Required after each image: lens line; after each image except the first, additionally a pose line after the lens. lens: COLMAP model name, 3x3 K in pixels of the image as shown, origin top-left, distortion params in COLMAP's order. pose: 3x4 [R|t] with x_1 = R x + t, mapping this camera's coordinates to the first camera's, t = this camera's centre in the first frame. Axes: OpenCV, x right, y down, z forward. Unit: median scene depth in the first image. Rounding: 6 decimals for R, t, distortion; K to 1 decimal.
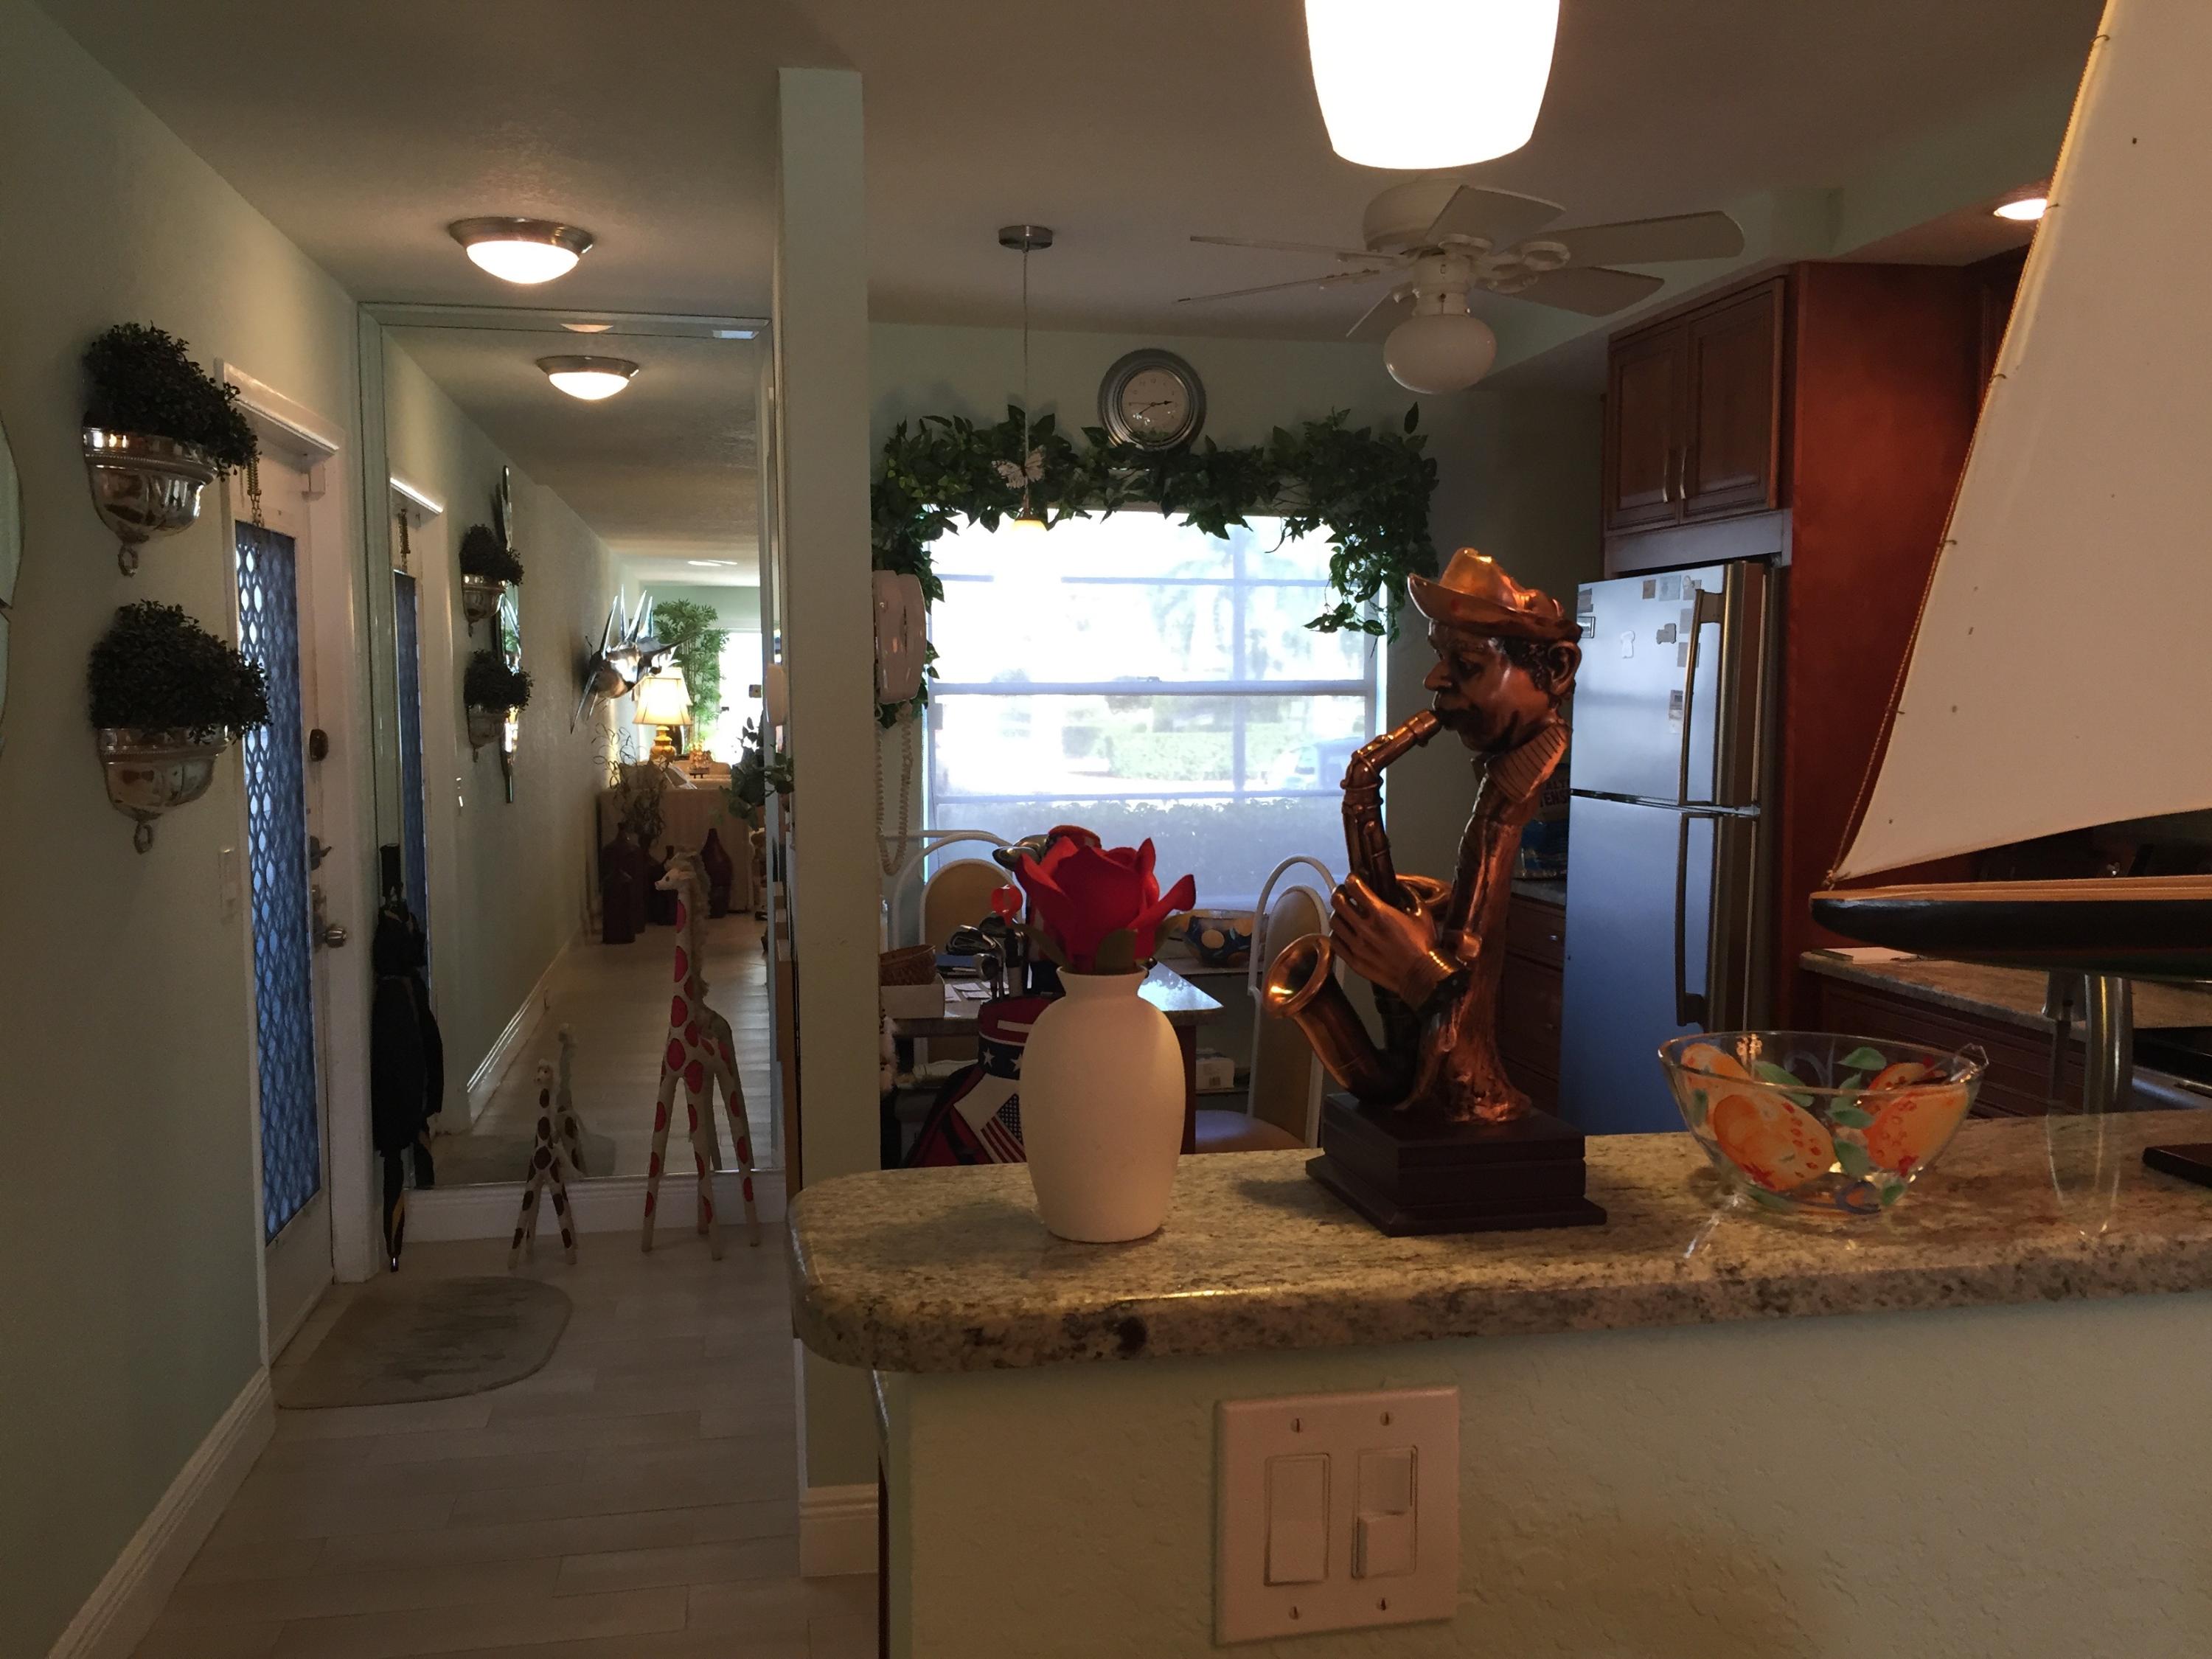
lens RADIAL K [[1861.8, 0, 1118.1], [0, 1861.8, 834.5], [0, 0, 1]] dist [0.058454, -0.051611]
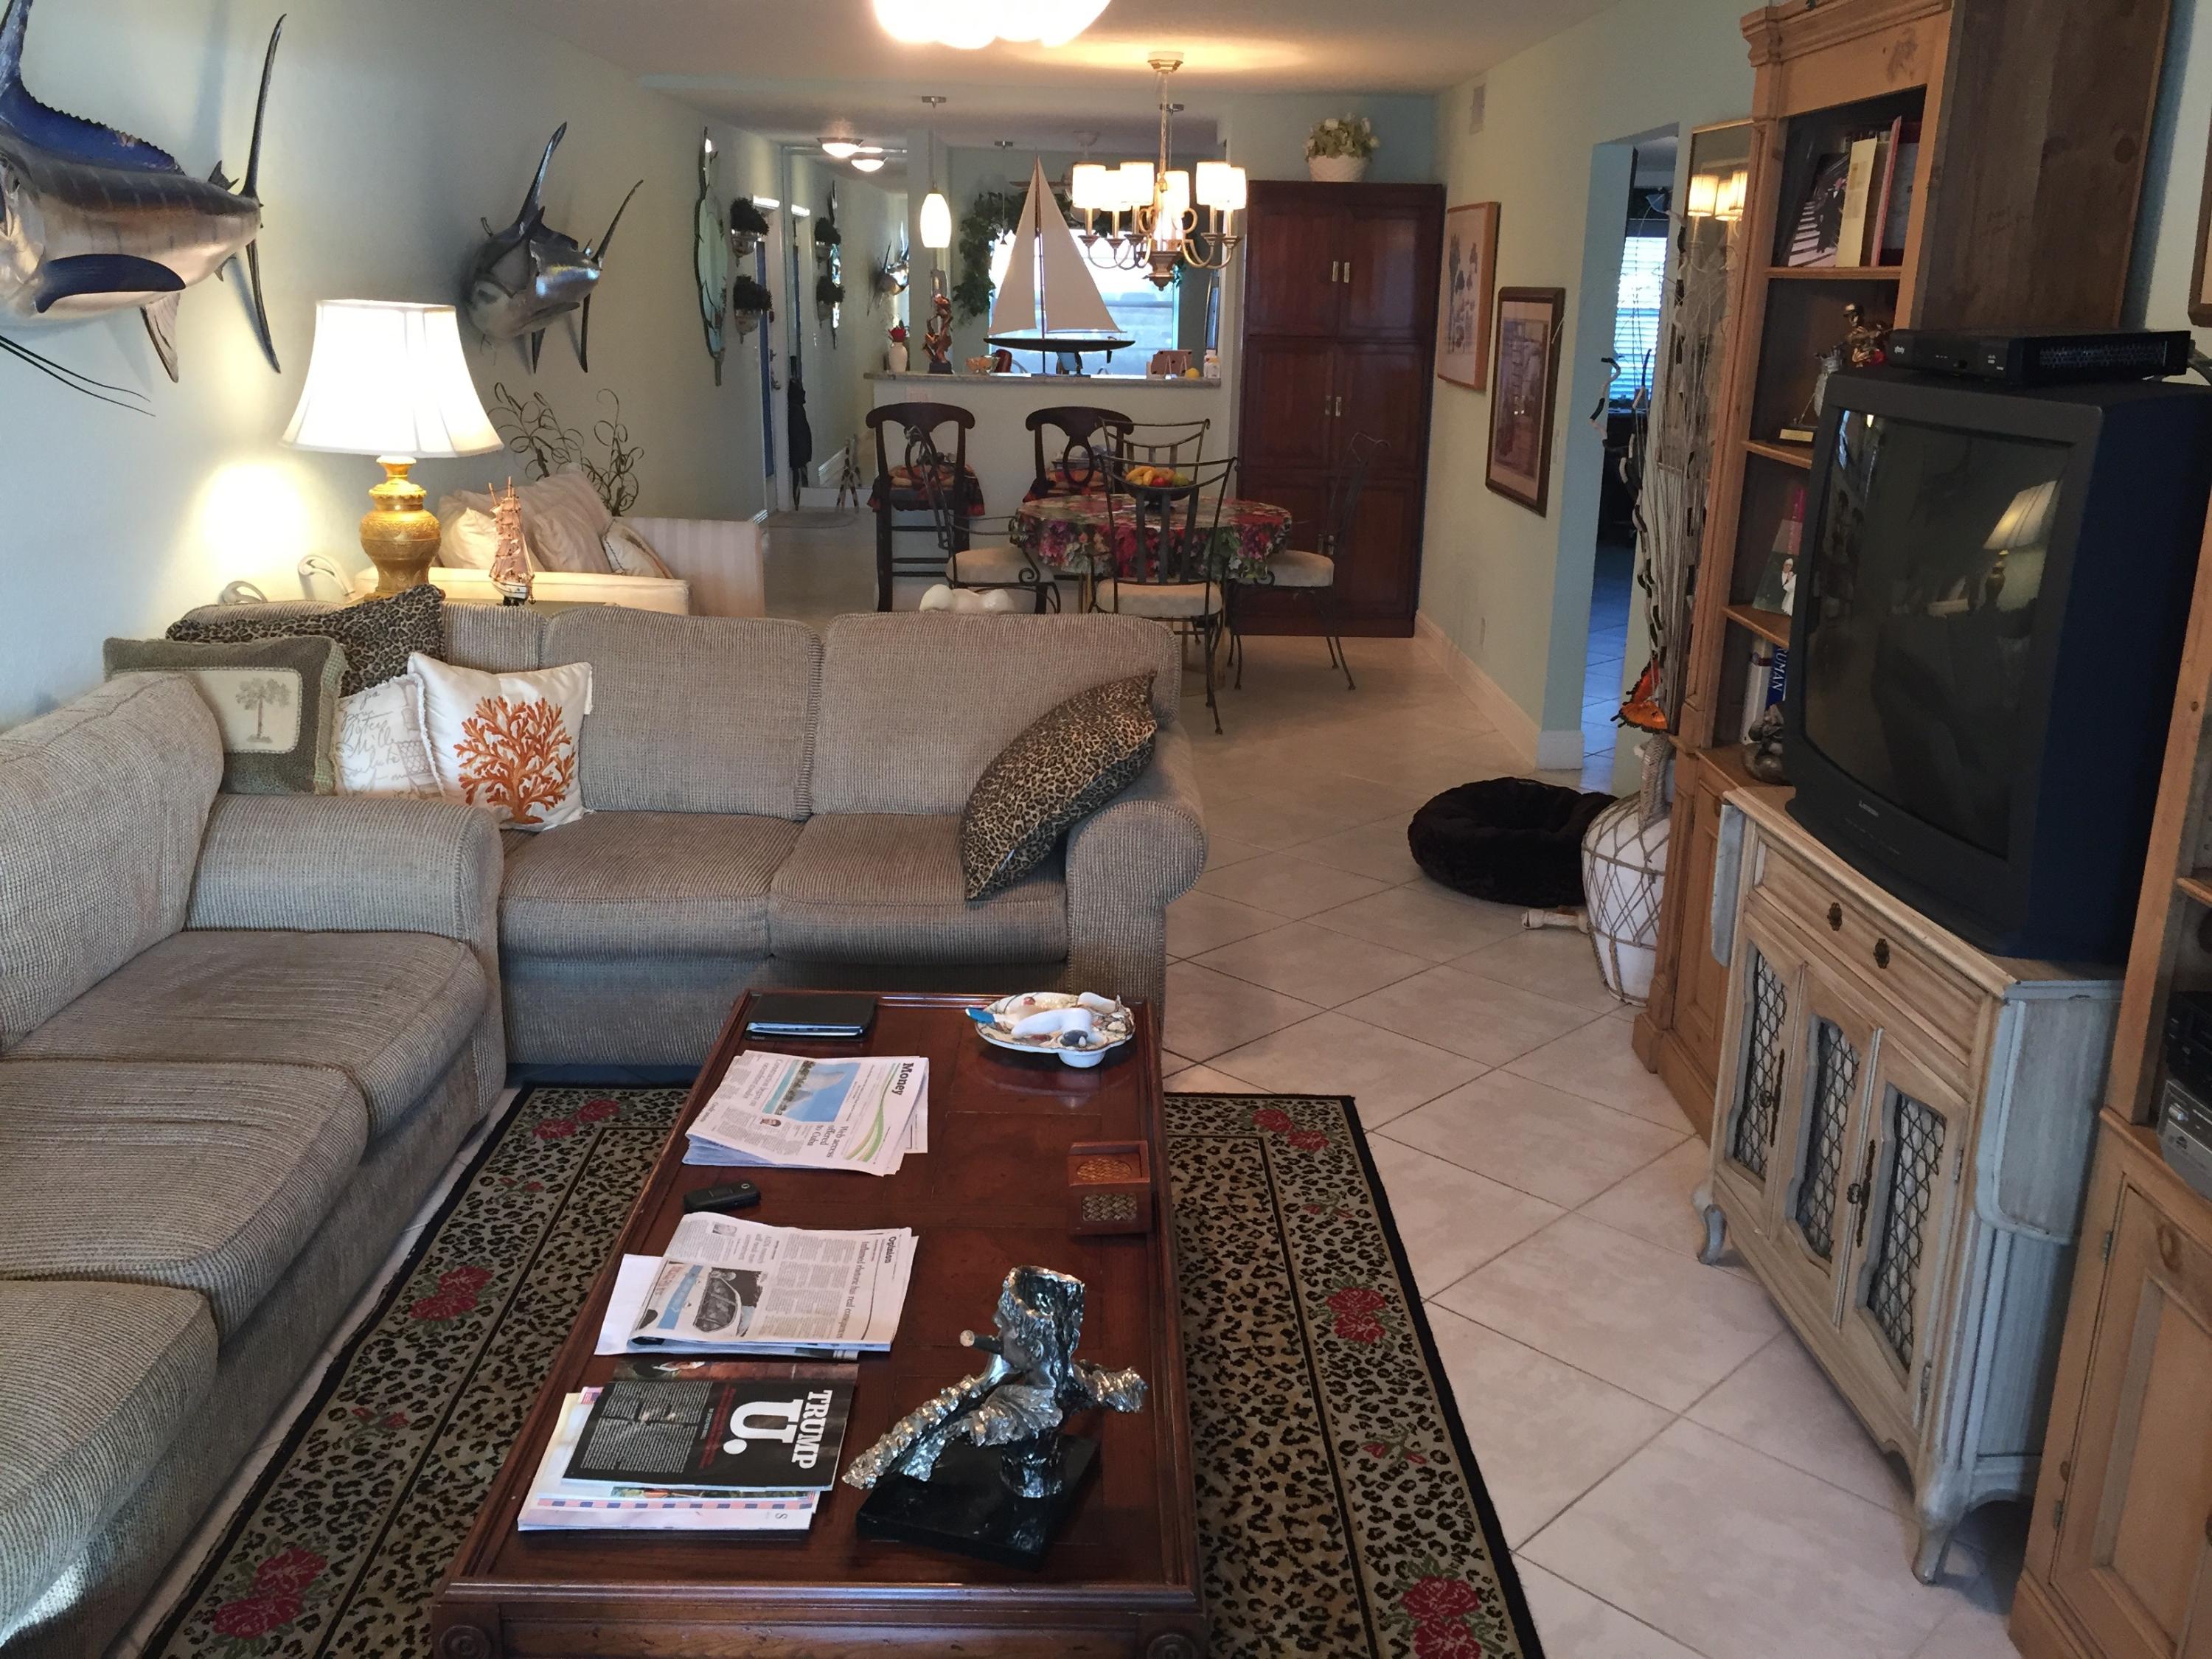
lens RADIAL K [[1861.8, 0, 1103.1], [0, 1861.8, 834.0], [0, 0, 1]] dist [0.058454, -0.051611]
pose [[0.983987, 0.074152, -0.162082, 0.510299], [-0.038819, 0.976681, 0.211157, 0.086481], [0.173960, -0.201484, 0.963920, -1.569457]]
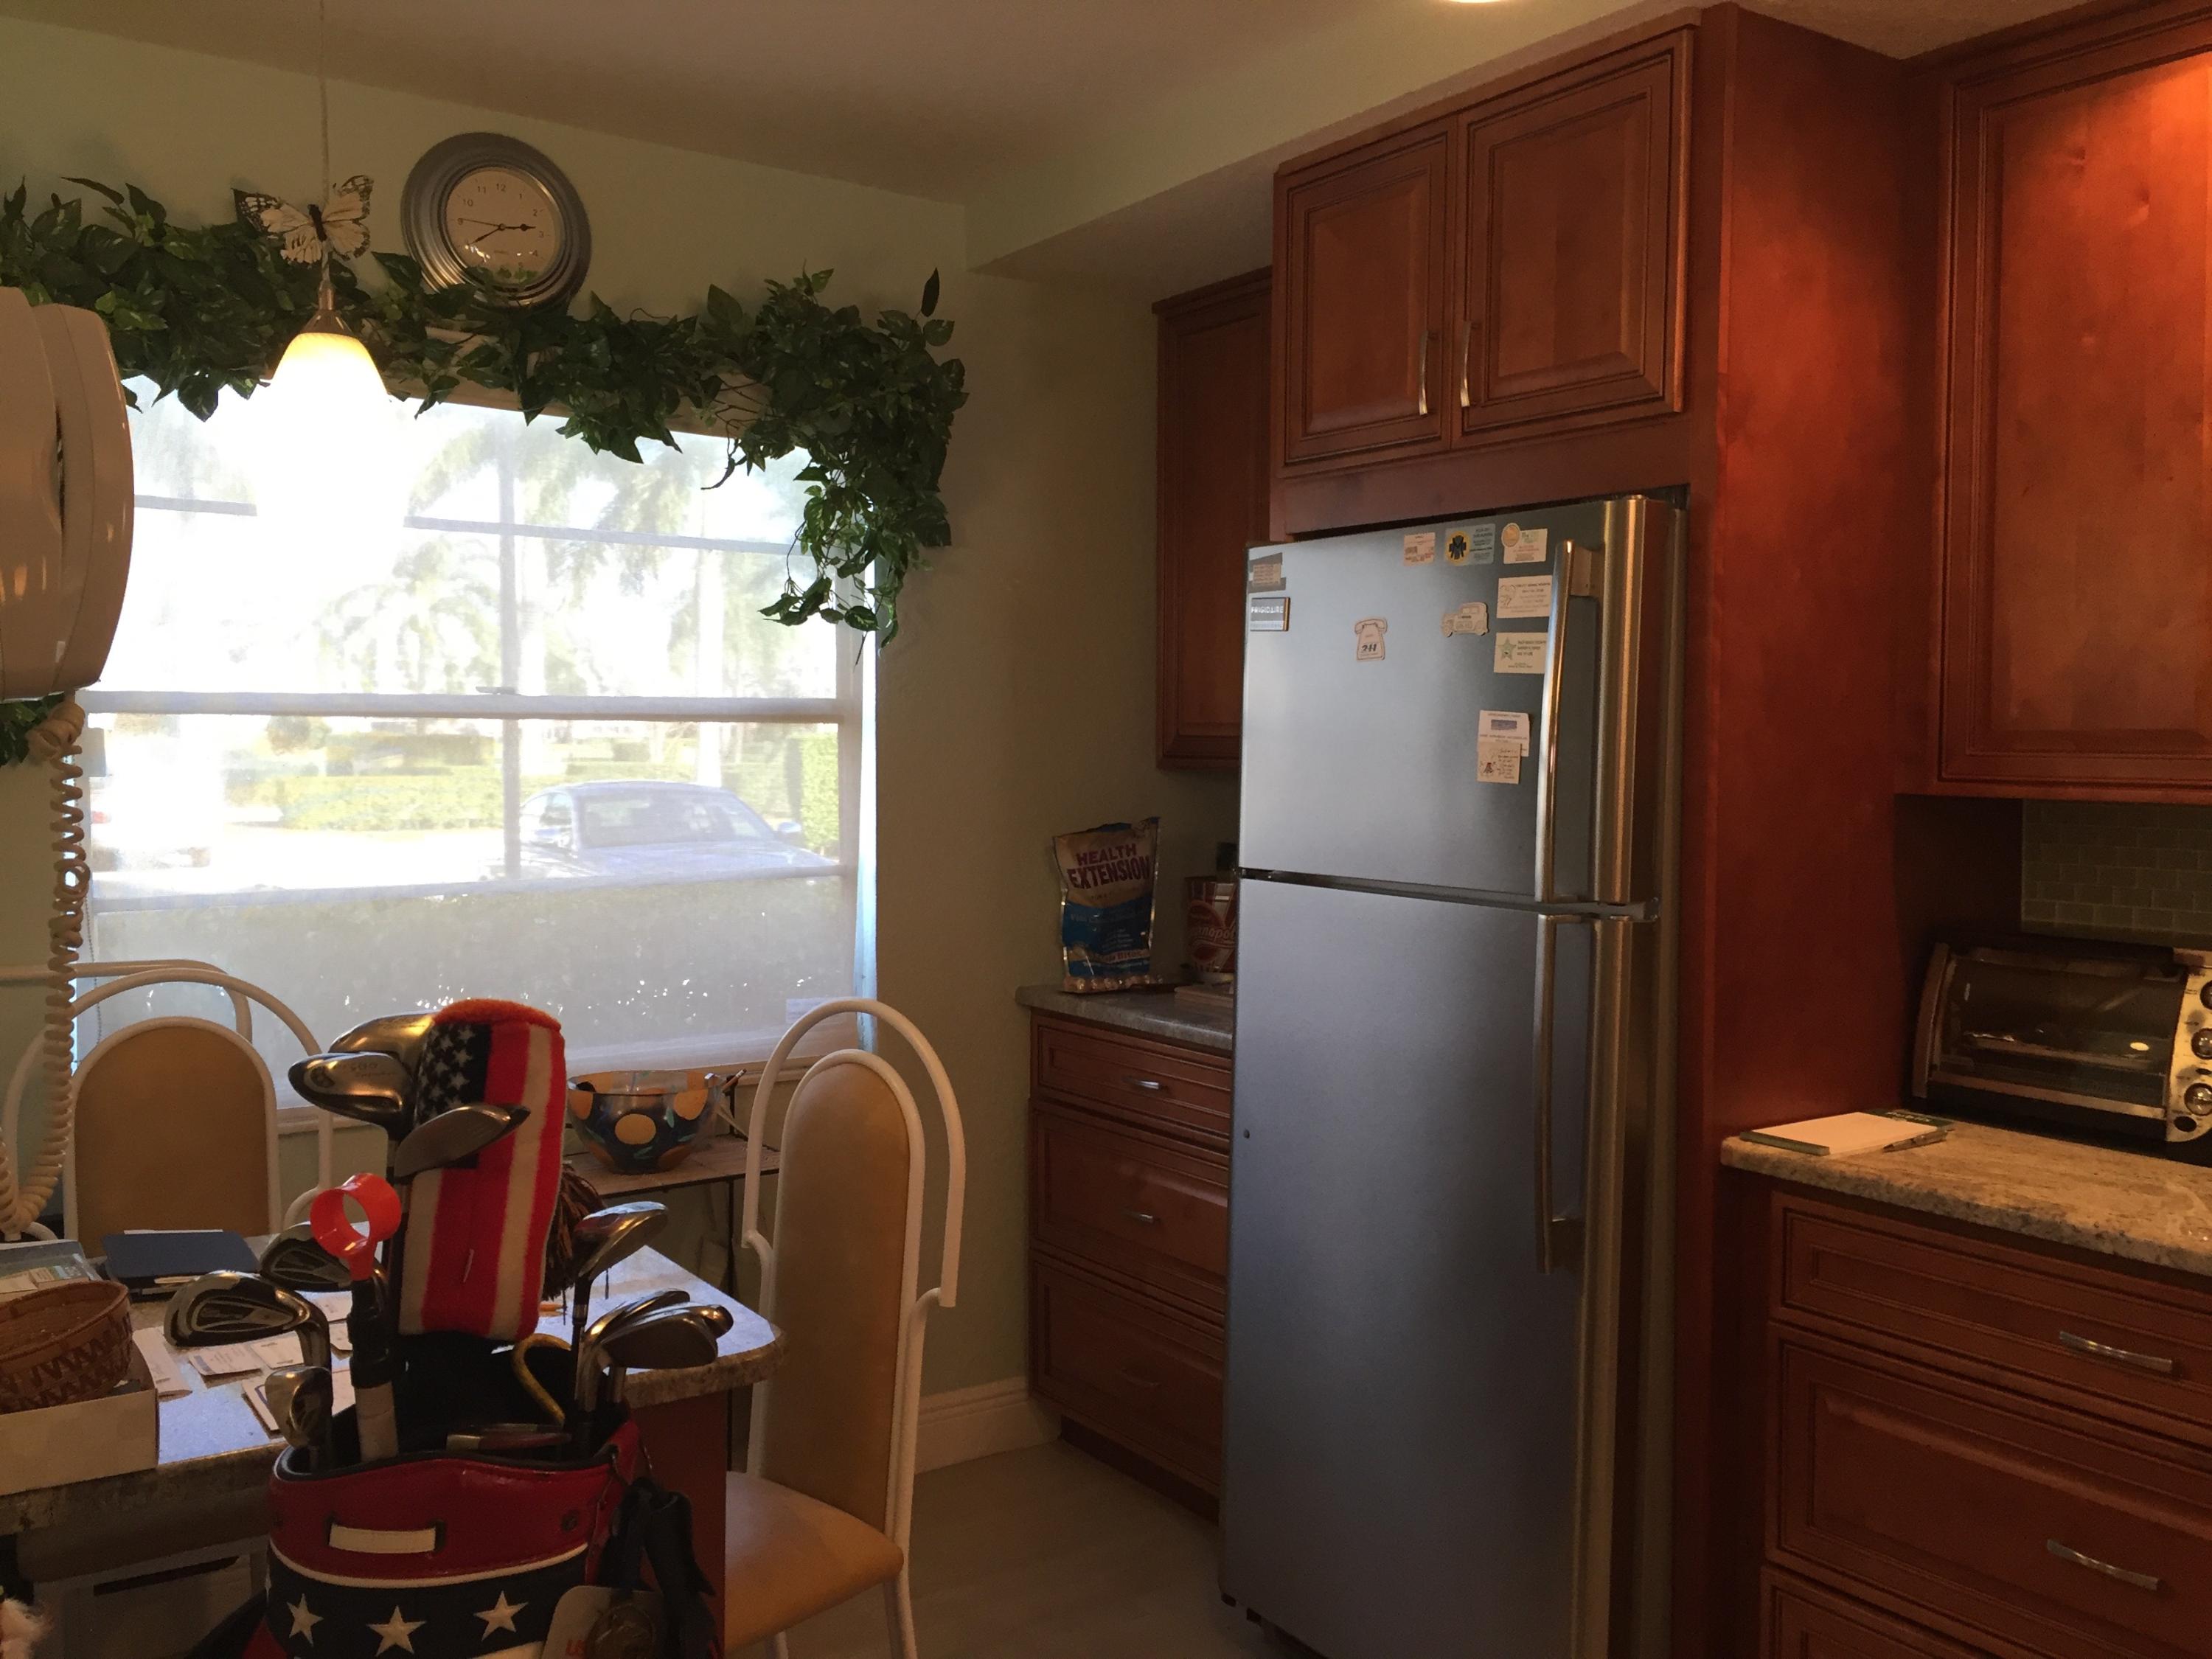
lens RADIAL K [[1861.8, 0, 1107.6], [0, 1861.8, 835.6], [0, 0, 1]] dist [0.058454, -0.051611]
pose [[0.915129, -0.014964, 0.402883, -0.048732], [0.023976, 0.999562, -0.017335, -0.022539], [-0.402447, 0.025524, 0.915087, 0.381915]]
